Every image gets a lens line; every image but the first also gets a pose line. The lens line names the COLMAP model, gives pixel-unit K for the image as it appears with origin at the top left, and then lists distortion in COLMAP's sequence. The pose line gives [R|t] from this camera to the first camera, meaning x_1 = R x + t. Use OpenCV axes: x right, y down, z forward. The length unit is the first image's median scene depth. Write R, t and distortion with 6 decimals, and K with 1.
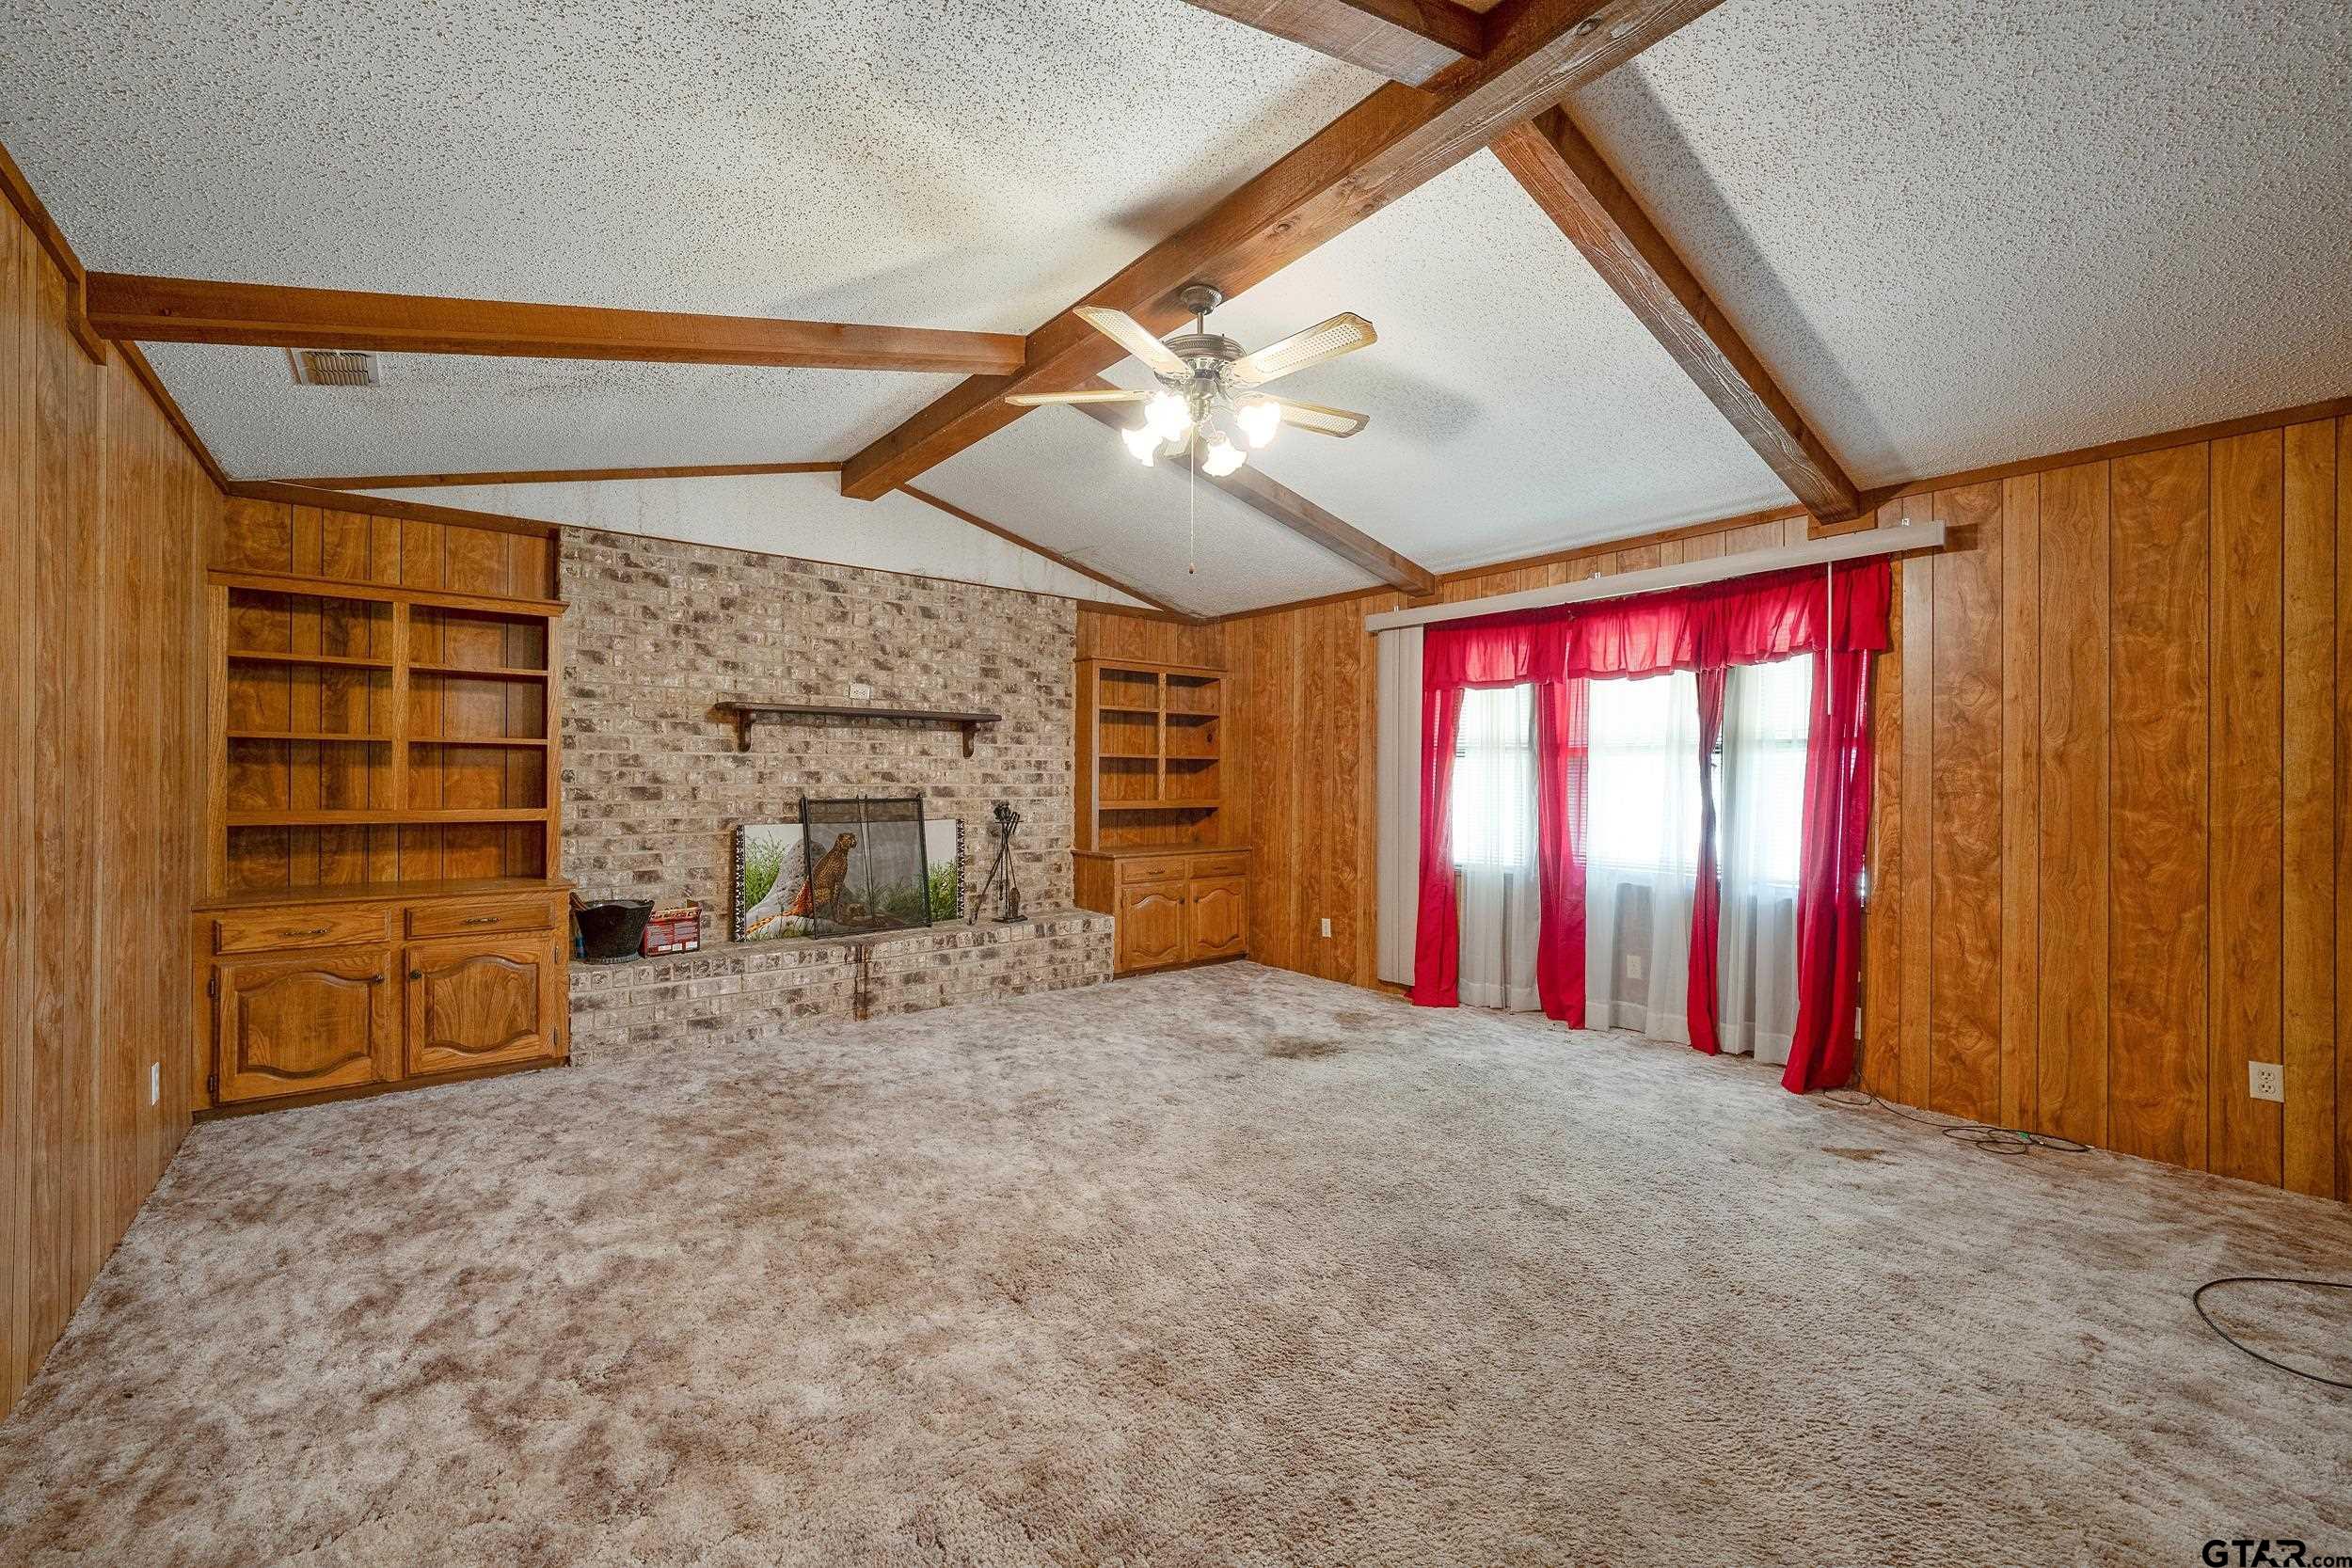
lens RADIAL K [[974.8, 0, 1182.8], [0, 974.8, 779.2], [0, 0, 1]] dist [-0.009098, 0.000737]
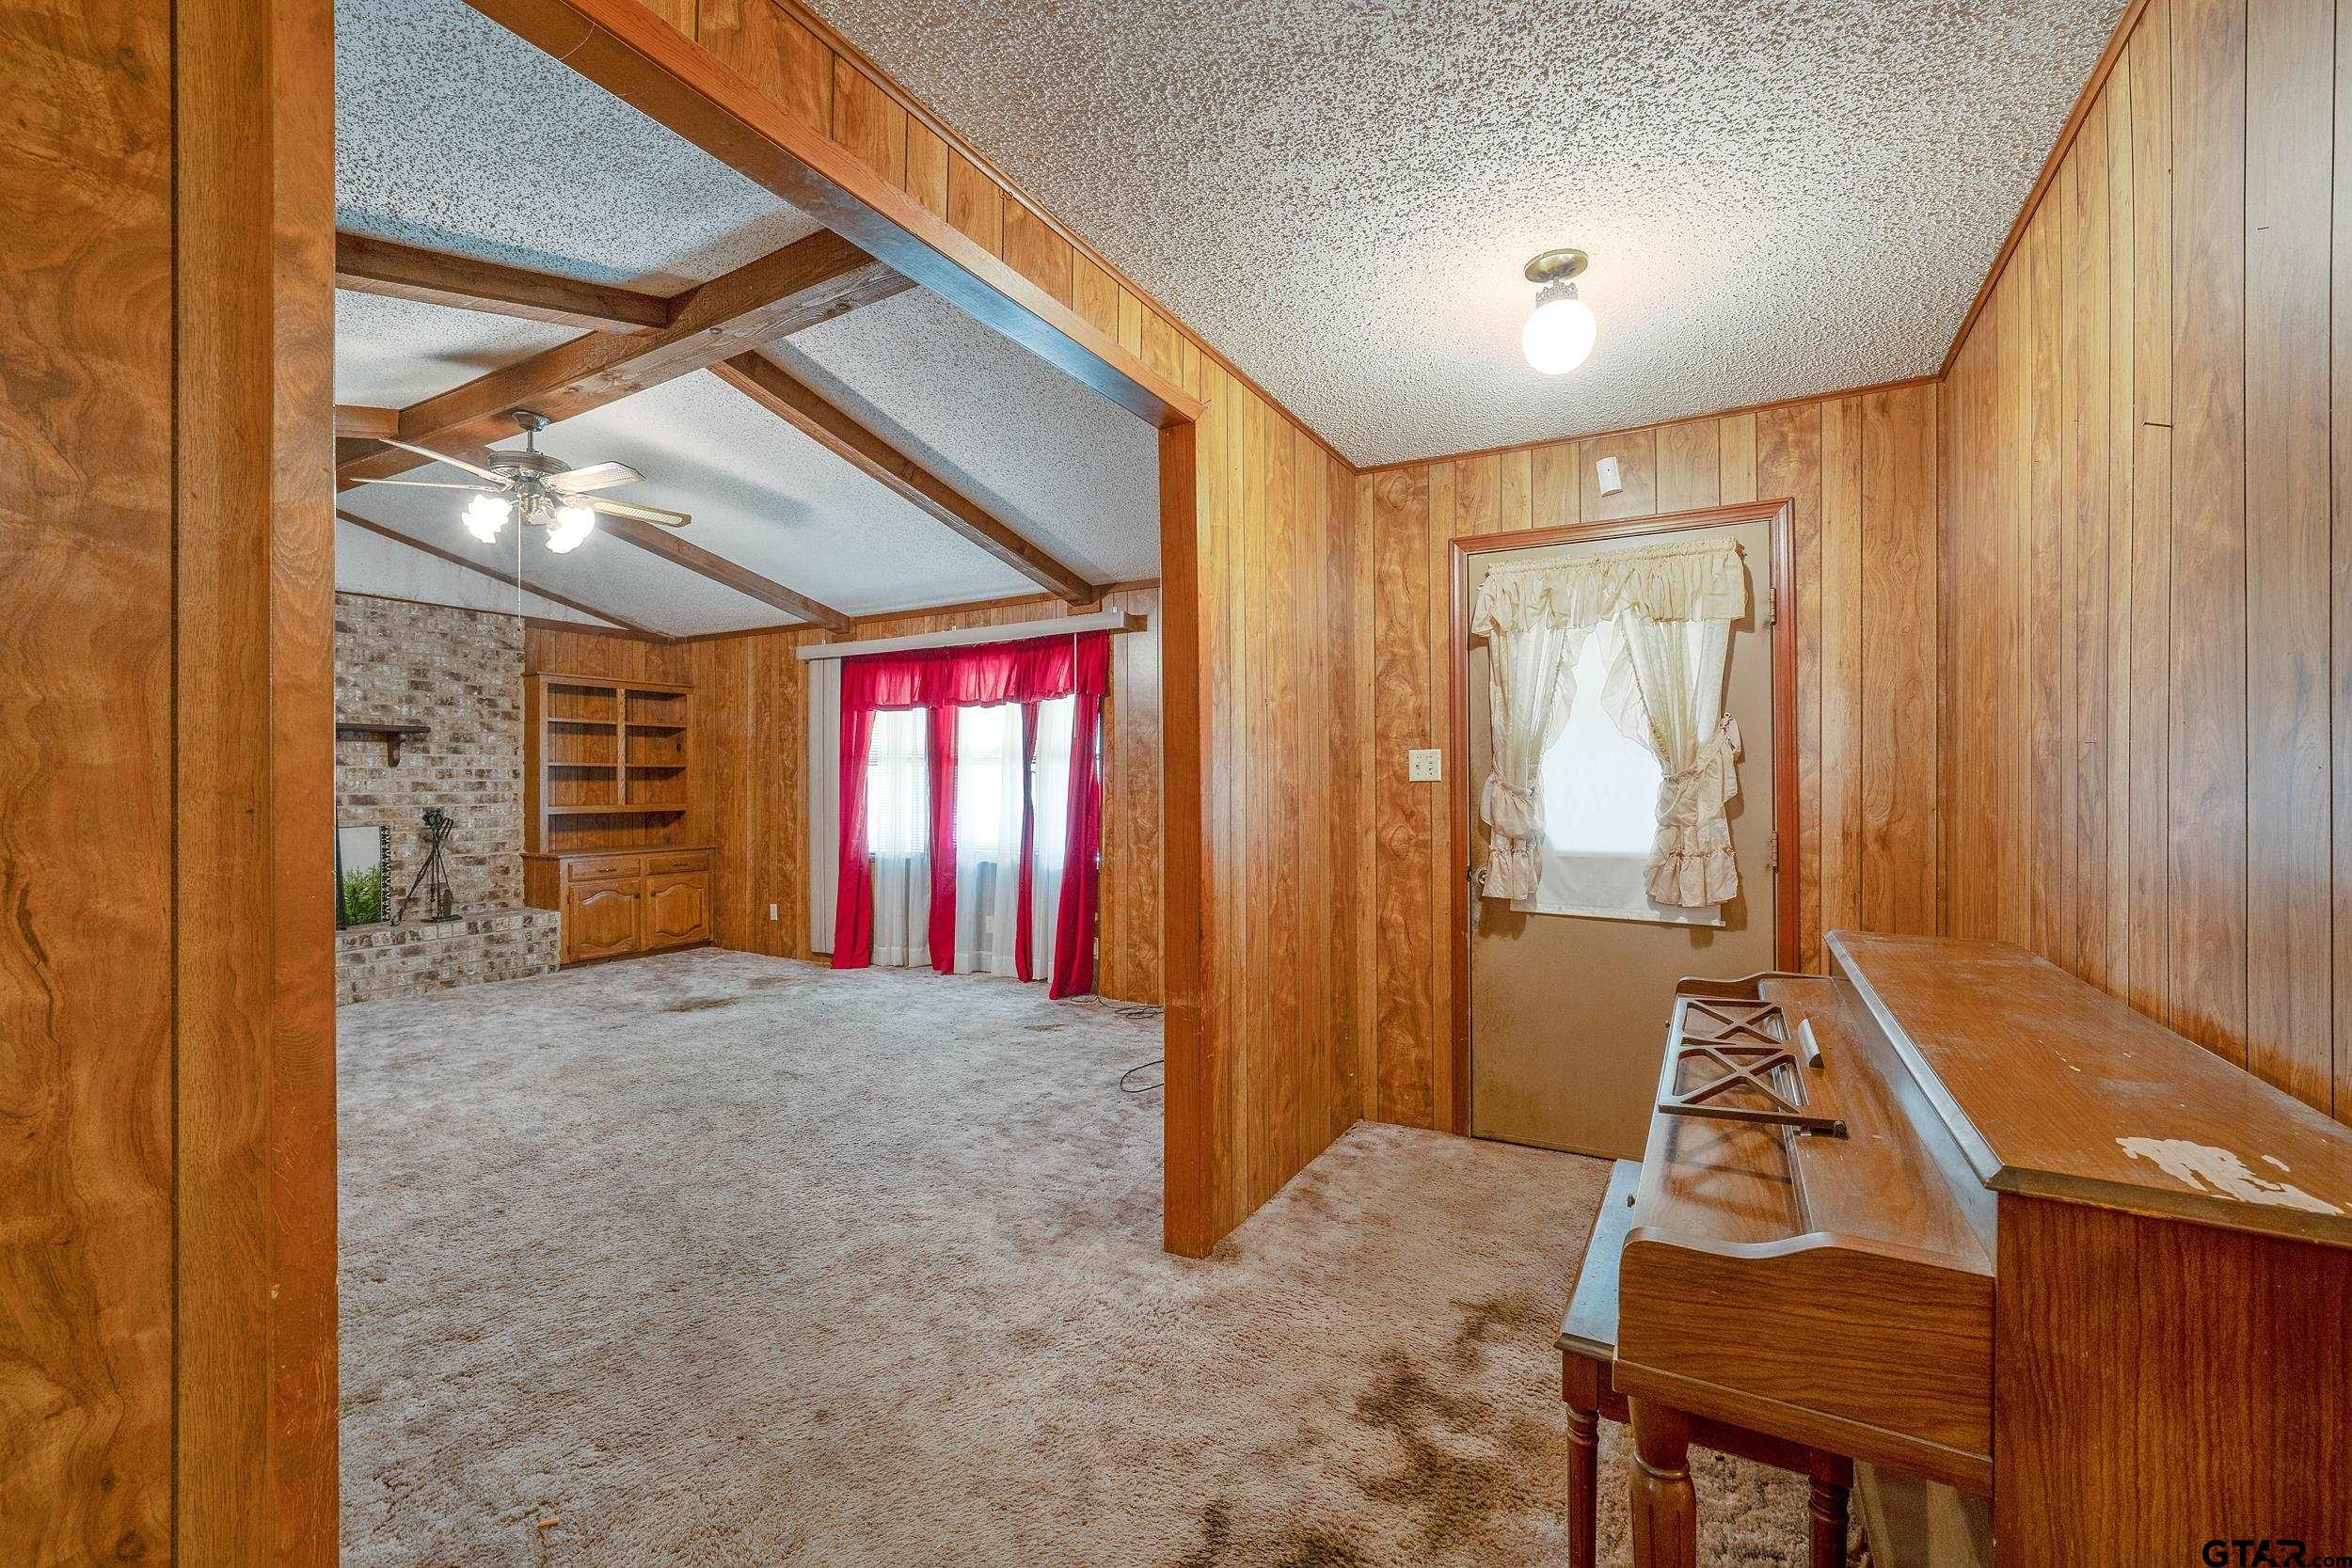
lens RADIAL K [[974.8, 0, 1164.6], [0, 974.8, 784.4], [0, 0, 1]] dist [-0.009098, 0.000737]
pose [[0.930923, -0.008958, 0.365106, 0.181940], [0.008211, 0.999960, 0.003597, -0.000464], [-0.365124, -0.000350, 0.930959, -0.288348]]
